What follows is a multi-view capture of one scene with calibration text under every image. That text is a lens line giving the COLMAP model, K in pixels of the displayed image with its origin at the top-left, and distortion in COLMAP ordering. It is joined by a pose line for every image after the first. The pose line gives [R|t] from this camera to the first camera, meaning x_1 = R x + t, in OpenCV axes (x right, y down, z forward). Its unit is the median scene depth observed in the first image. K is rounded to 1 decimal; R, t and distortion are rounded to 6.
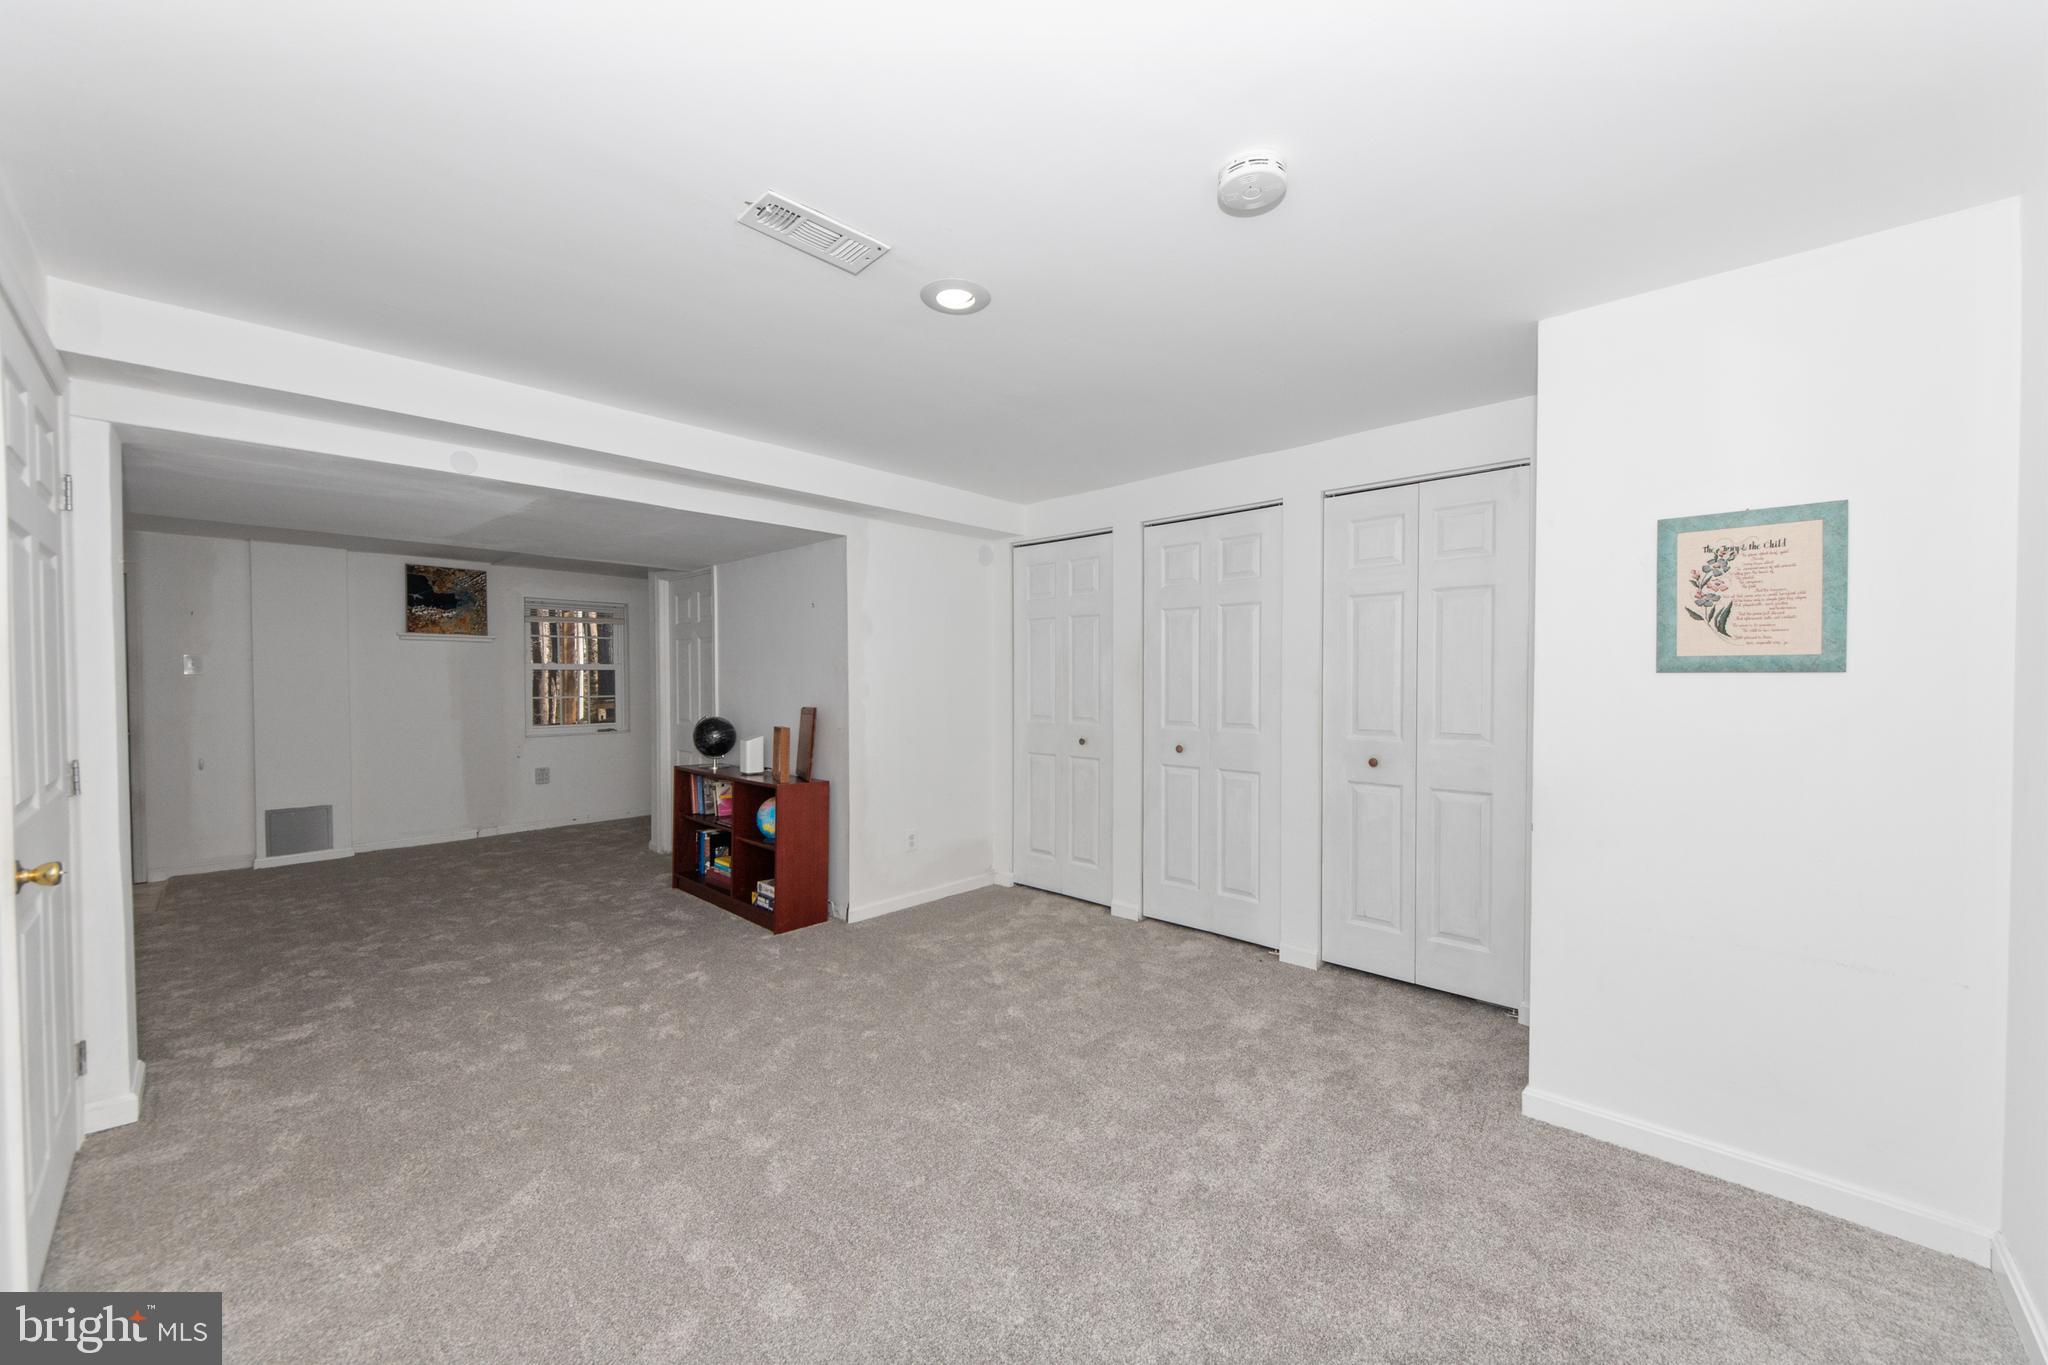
lens RADIAL K [[777.8, 0, 1035.4], [0, 777.8, 677.2], [0, 0, 1]] dist [0.018980, -0.015216]
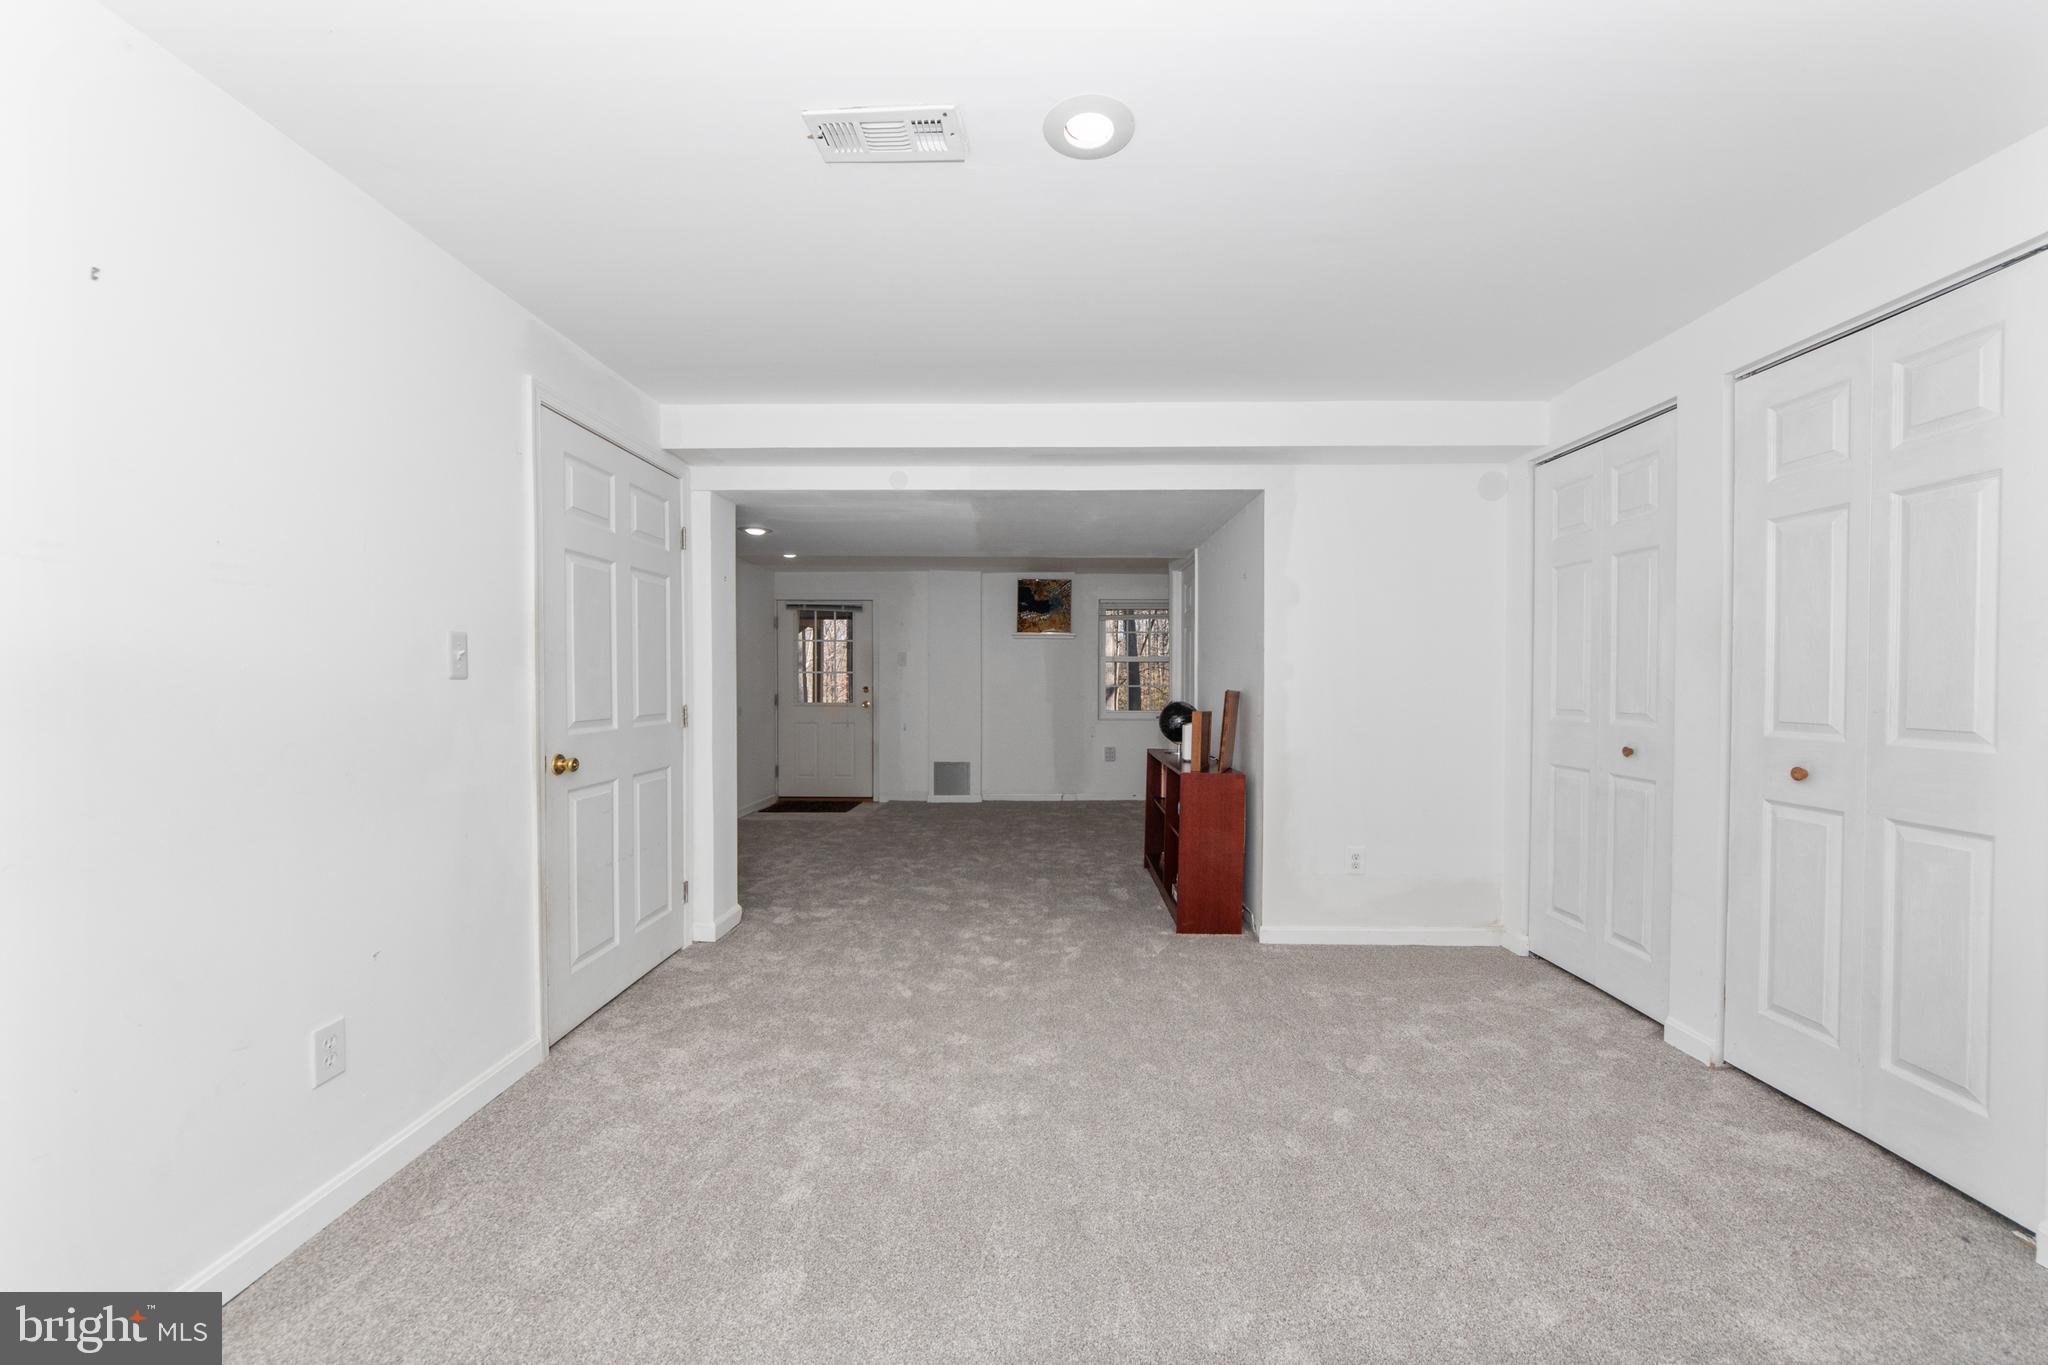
lens RADIAL K [[780.9, 0, 1035.4], [0, 780.9, 684.0], [0, 0, 1]] dist [0.008526, -0.008283]
pose [[0.663206, 0.005035, -0.748420, 0.236199], [-0.002345, 0.999986, 0.004649, 0.028349], [0.748434, -0.001329, 0.663208, 0.246748]]
